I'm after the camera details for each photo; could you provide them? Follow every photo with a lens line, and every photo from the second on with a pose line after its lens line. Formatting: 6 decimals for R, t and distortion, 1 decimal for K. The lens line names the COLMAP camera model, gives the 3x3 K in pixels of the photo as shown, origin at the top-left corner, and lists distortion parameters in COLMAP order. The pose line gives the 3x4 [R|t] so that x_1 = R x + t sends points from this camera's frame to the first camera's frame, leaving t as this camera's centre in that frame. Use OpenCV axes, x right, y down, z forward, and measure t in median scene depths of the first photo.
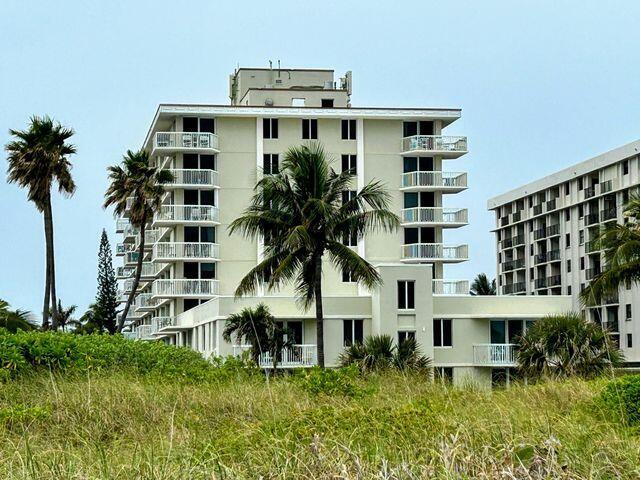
lens RADIAL K [[1697.0, 0, 320.0], [0, 1697.0, 240.0], [0, 0, 1]] dist [0.255944, 0.118110]
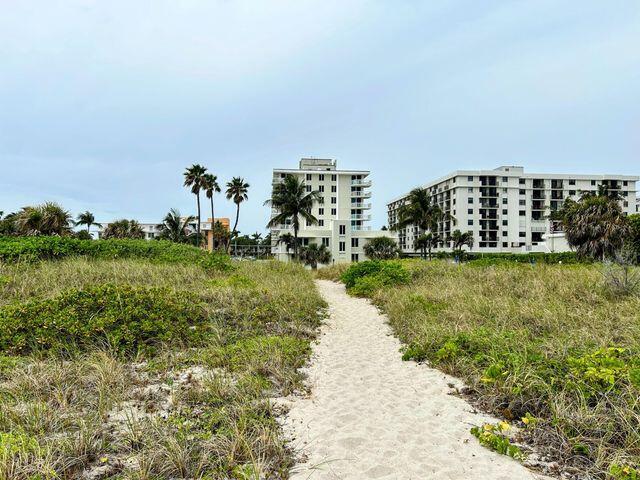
lens RADIAL K [[486.4, 0, 320.0], [0, 486.4, 240.0], [0, 0, 1]] dist [0.064044, -0.001973]
pose [[0.998336, 0.015315, -0.055592, 0.042883], [-0.012532, 0.998667, 0.050065, 0.005406], [0.056285, -0.049285, 0.997198, 0.095986]]
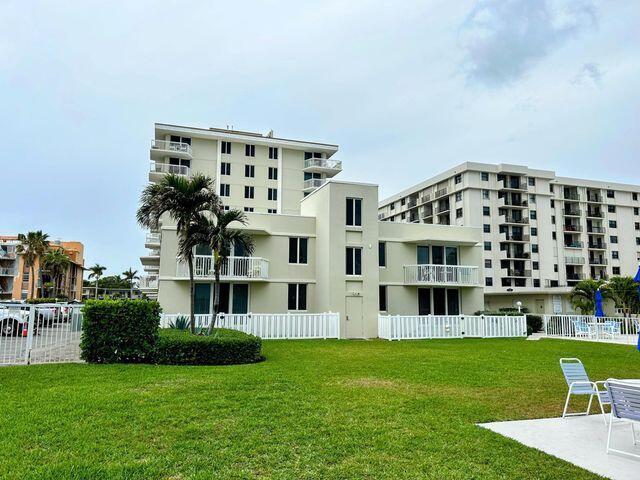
lens RADIAL K [[486.4, 0, 320.0], [0, 486.4, 240.0], [0, 0, 1]] dist [0.064044, -0.001973]
pose [[0.986540, 0.038681, 0.158880, -0.011067], [-0.029962, 0.997930, -0.056911, 0.048015], [-0.160753, 0.051384, 0.985656, 0.517576]]
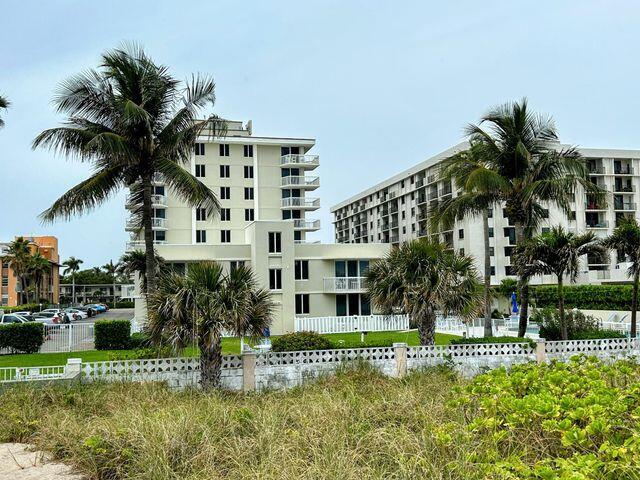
lens RADIAL K [[687.0, 0, 331.6], [0, 687.0, 242.3], [0, 0, 1]] dist [0.110750, 0.008653]
pose [[0.994759, -0.006080, 0.102066, 0.028655], [0.005541, 0.999969, 0.005563, 0.021255], [-0.102097, -0.004968, 0.994762, 0.319713]]
